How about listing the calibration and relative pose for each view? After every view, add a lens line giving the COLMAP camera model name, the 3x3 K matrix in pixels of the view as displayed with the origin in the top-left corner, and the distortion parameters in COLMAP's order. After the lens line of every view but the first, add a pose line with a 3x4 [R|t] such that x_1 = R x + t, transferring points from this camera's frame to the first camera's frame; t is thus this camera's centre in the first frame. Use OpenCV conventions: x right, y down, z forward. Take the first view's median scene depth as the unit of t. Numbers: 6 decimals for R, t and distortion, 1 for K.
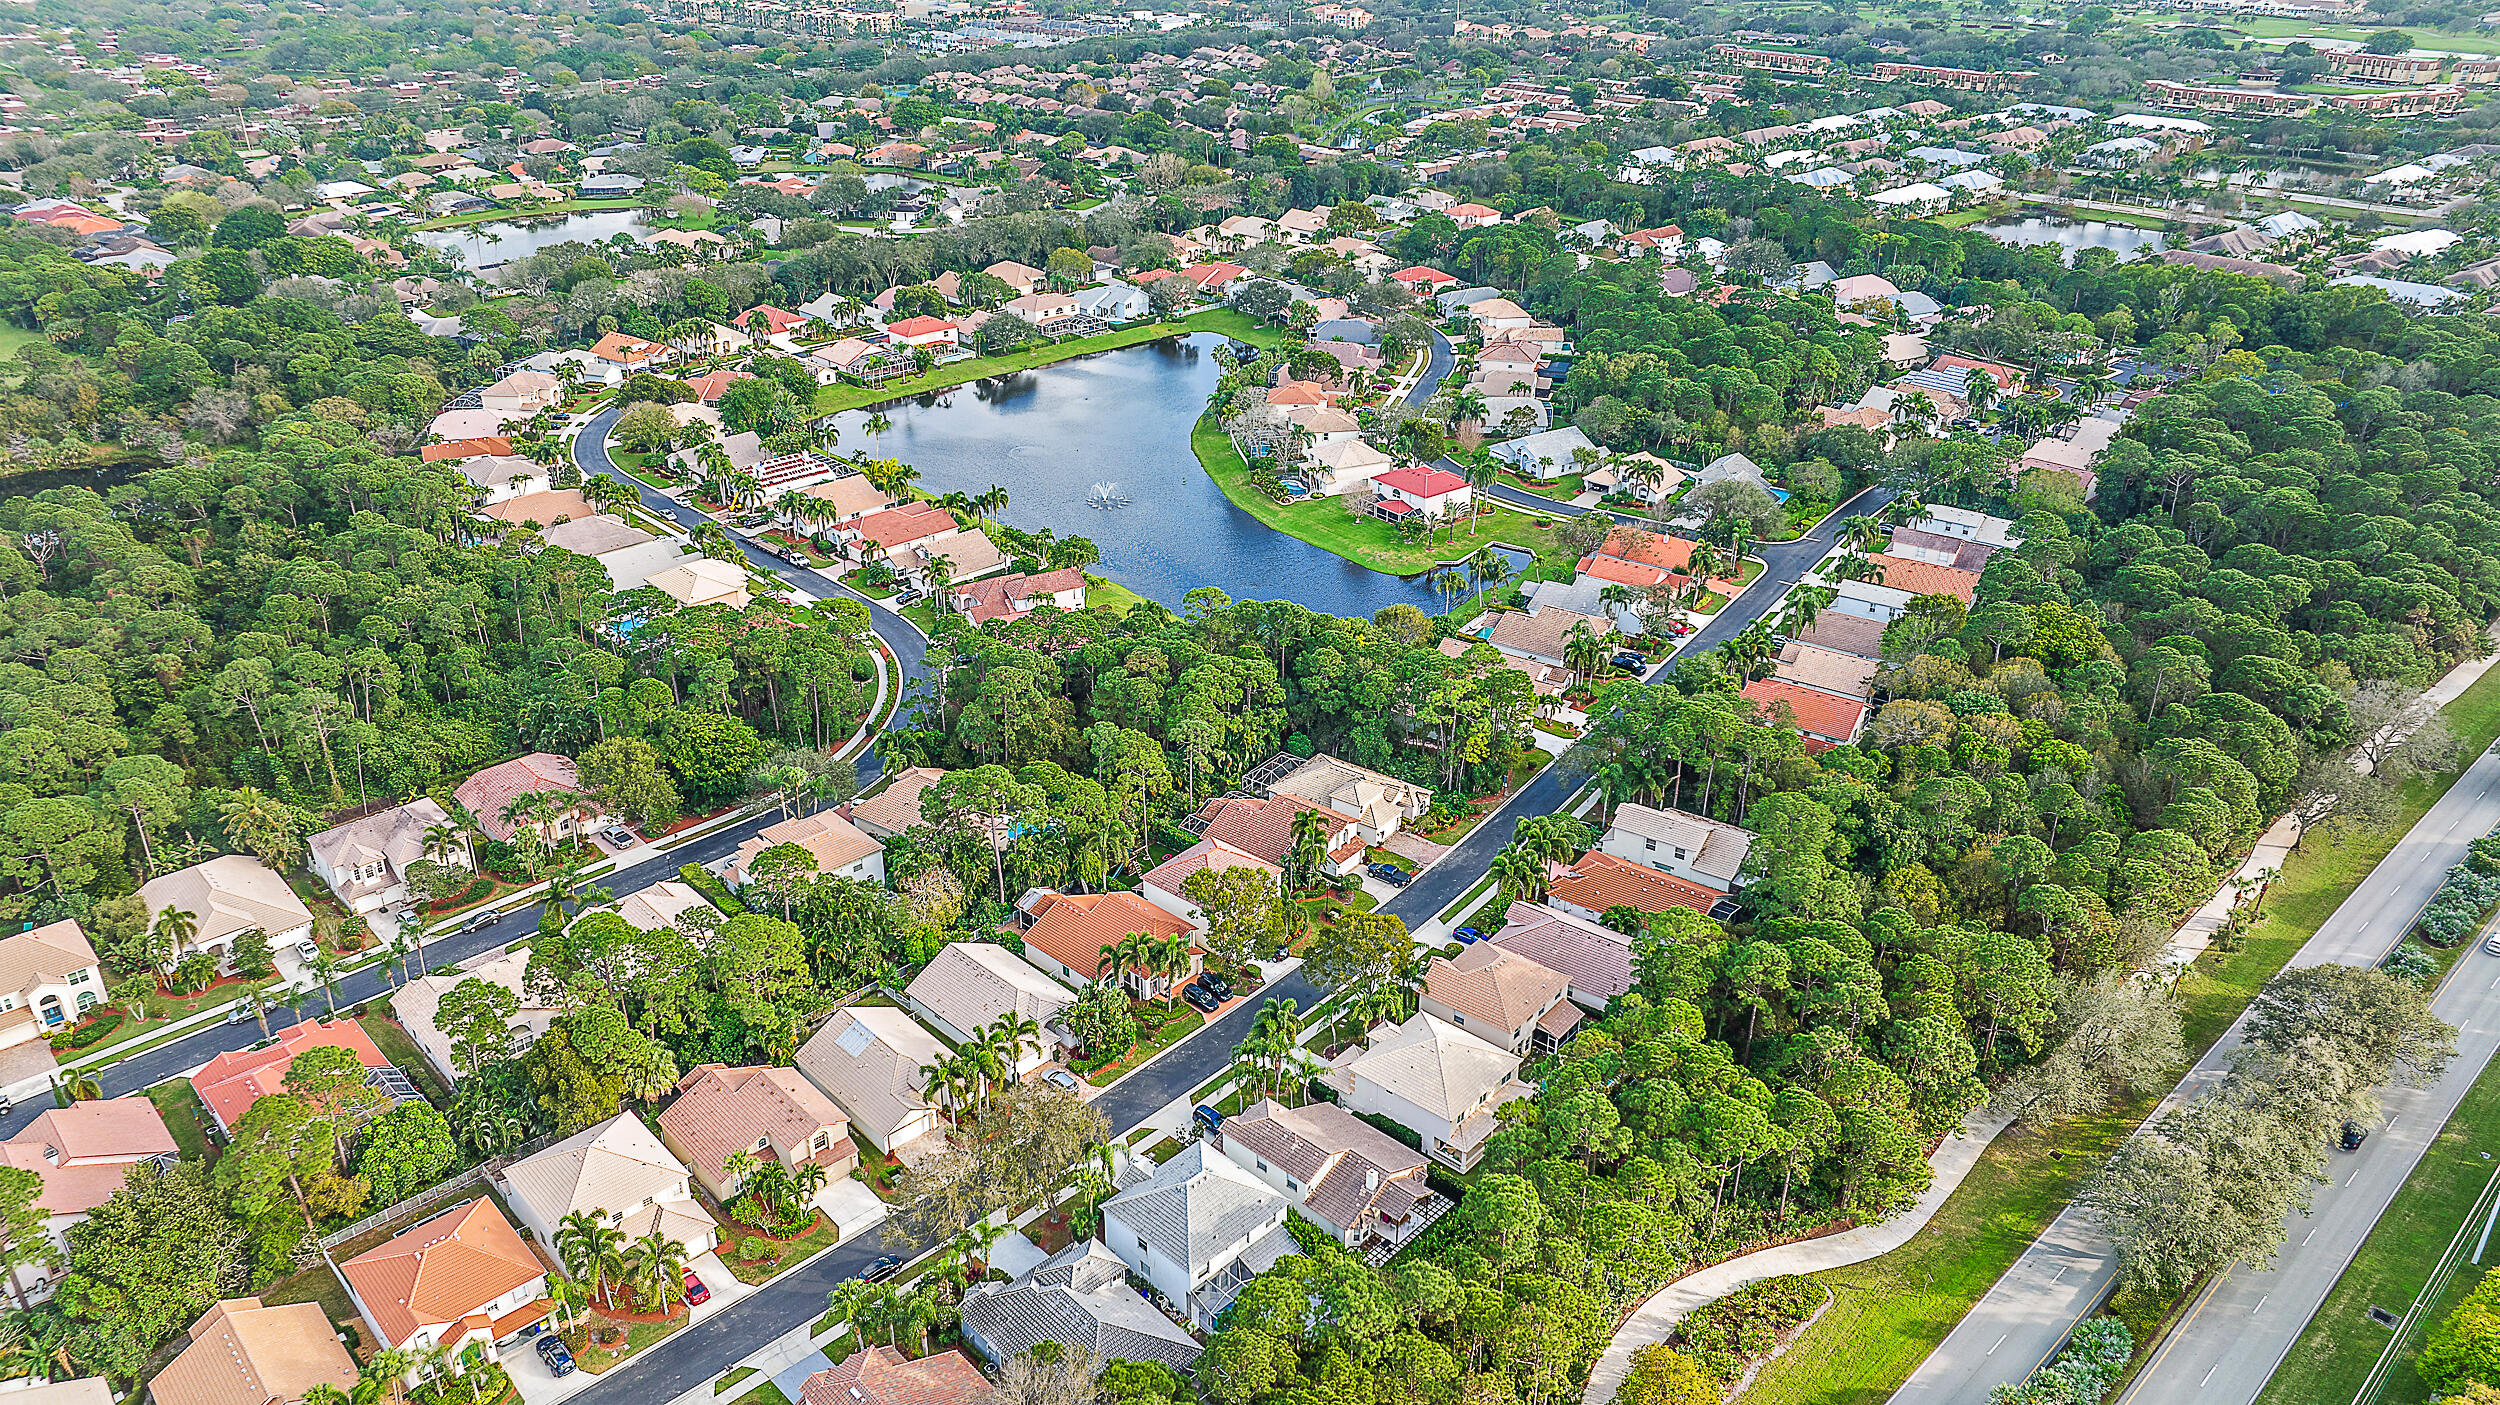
lens RADIAL K [[1739.7, 0, 1250.0], [0, 1739.7, 702.5], [0, 0, 1]] dist [-0.052761, 0.052045]
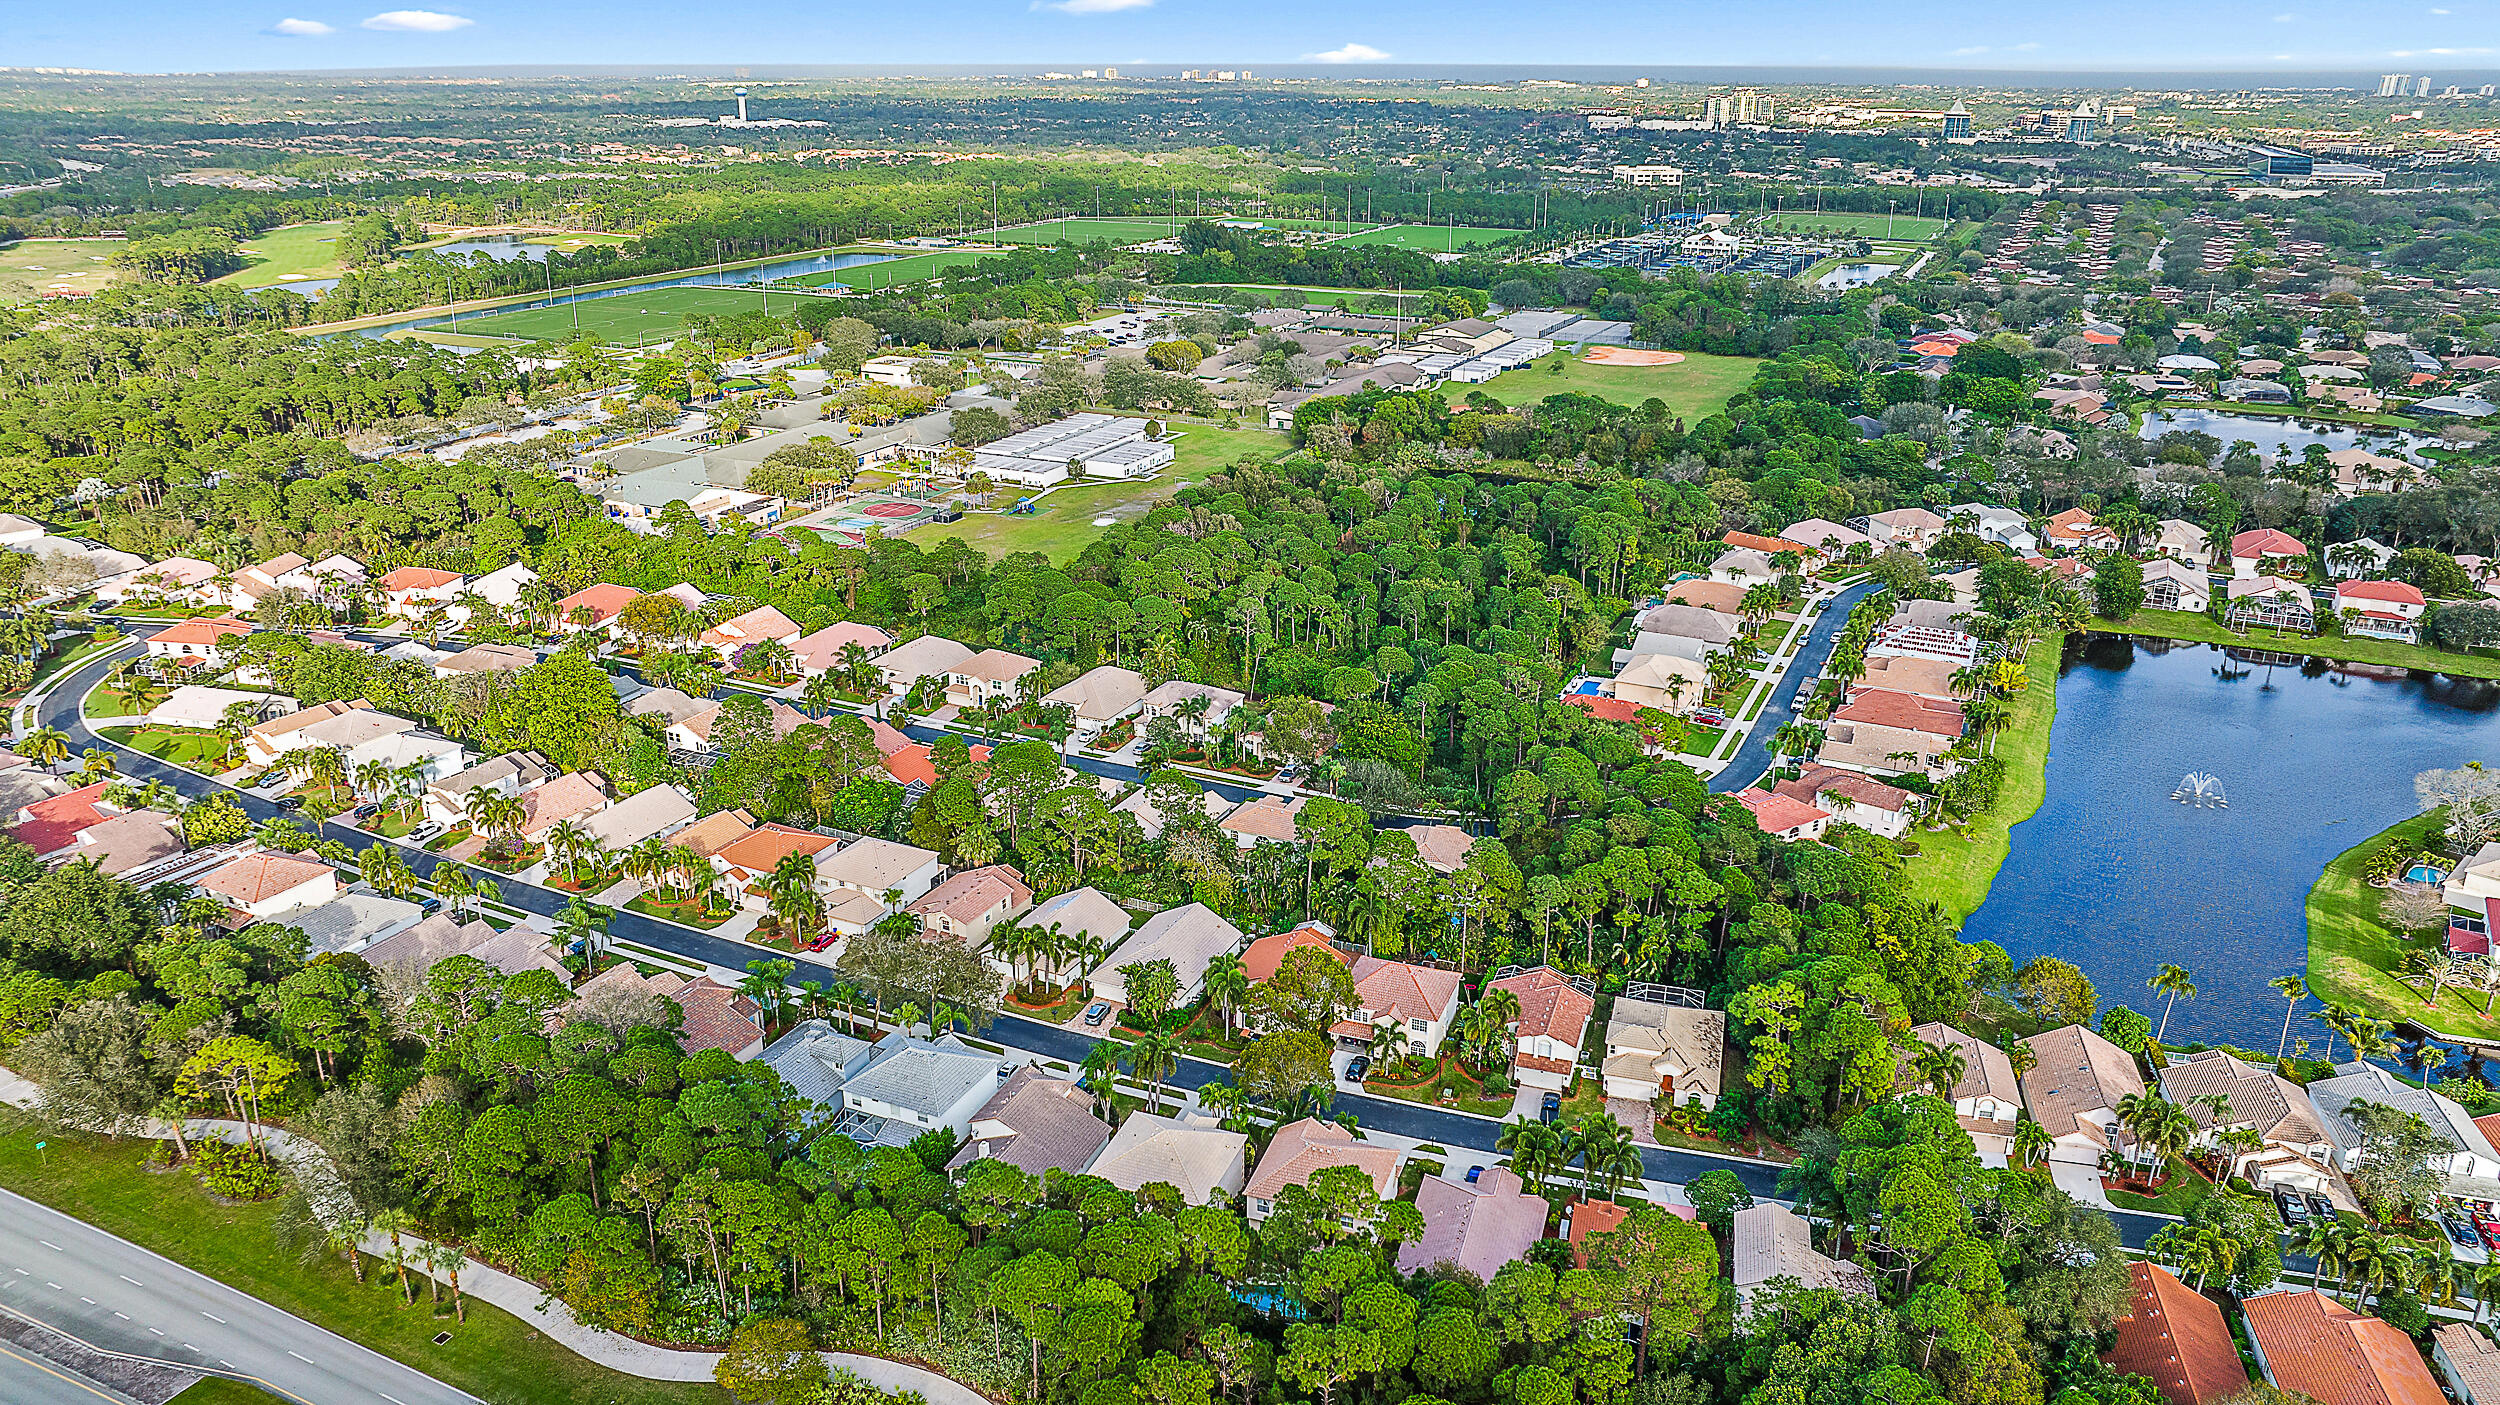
lens RADIAL K [[1739.7, 0, 1250.0], [0, 1739.7, 702.5], [0, 0, 1]] dist [-0.052761, 0.052045]
pose [[0.374370, 0.345396, -0.860551, 0.450366], [-0.418152, 0.891205, 0.175789, -0.116382], [0.827645, 0.294032, 0.478069, 0.225681]]
